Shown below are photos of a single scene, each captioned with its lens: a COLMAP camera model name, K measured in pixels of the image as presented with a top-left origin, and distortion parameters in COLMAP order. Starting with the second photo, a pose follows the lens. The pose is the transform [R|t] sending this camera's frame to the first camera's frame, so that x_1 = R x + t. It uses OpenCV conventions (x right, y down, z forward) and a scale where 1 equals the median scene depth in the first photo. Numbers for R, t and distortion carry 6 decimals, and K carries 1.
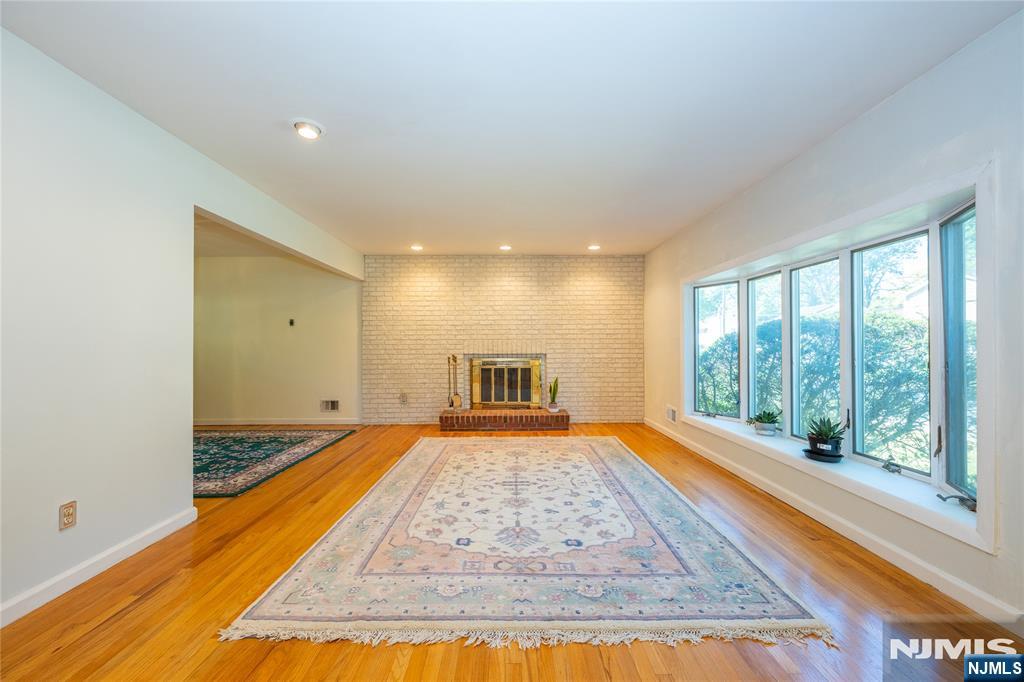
lens RADIAL K [[406.8, 0, 515.9], [0, 406.8, 342.1], [0, 0, 1]] dist [0.000148, 0.000095]
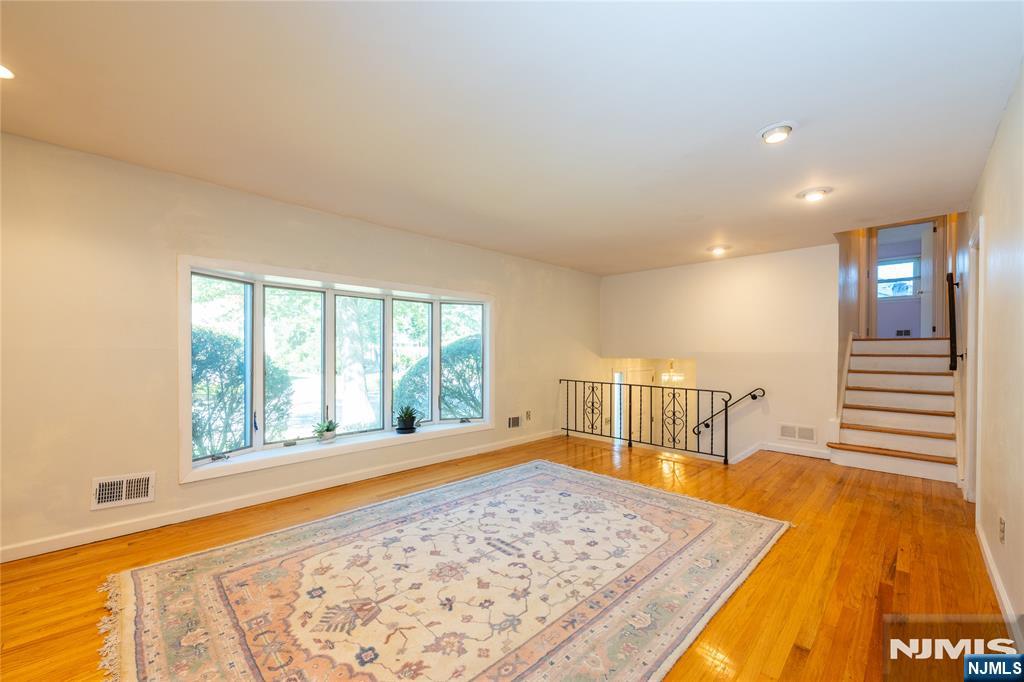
lens RADIAL K [[406.8, 0, 518.6], [0, 406.8, 359.7], [0, 0, 1]] dist [0.000148, 0.000095]
pose [[-0.699385, -0.013163, 0.714624, -0.489612], [-0.007729, 0.999911, 0.010853, -0.008993], [-0.714703, 0.002067, -0.699425, 1.326098]]
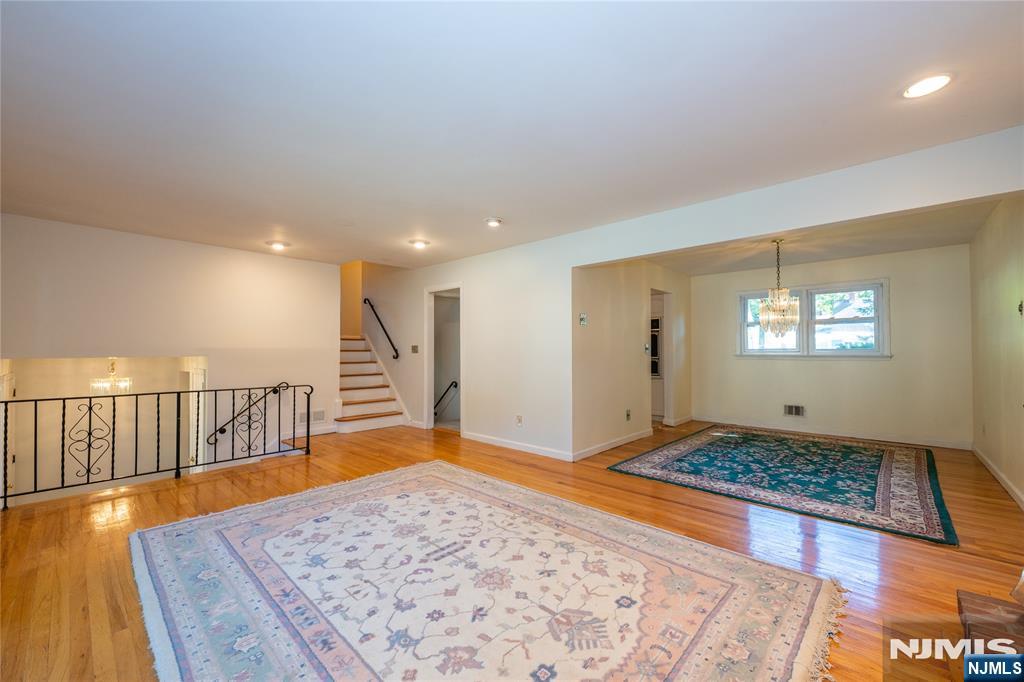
lens RADIAL K [[406.8, 0, 517.9], [0, 406.8, 343.0], [0, 0, 1]] dist [0.000148, 0.000095]
pose [[-0.690565, -0.011172, -0.723184, 0.382313], [0.009545, 0.999653, -0.024558, 0.000049], [0.723207, -0.023861, -0.690219, 1.399582]]
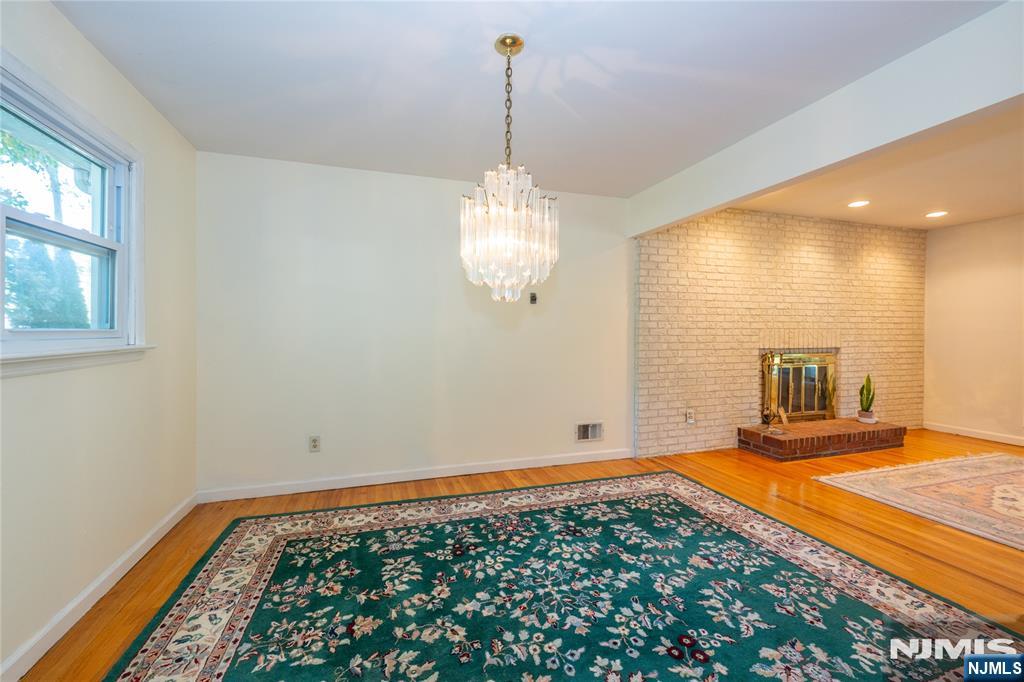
lens RADIAL K [[406.8, 0, 507.3], [0, 406.8, 333.8], [0, 0, 1]] dist [0.000148, 0.000095]
pose [[0.960398, 0.003909, 0.278606, -1.188678], [-0.007688, 0.999893, 0.012474, -0.004147], [-0.278527, -0.014122, 0.960324, 0.674275]]
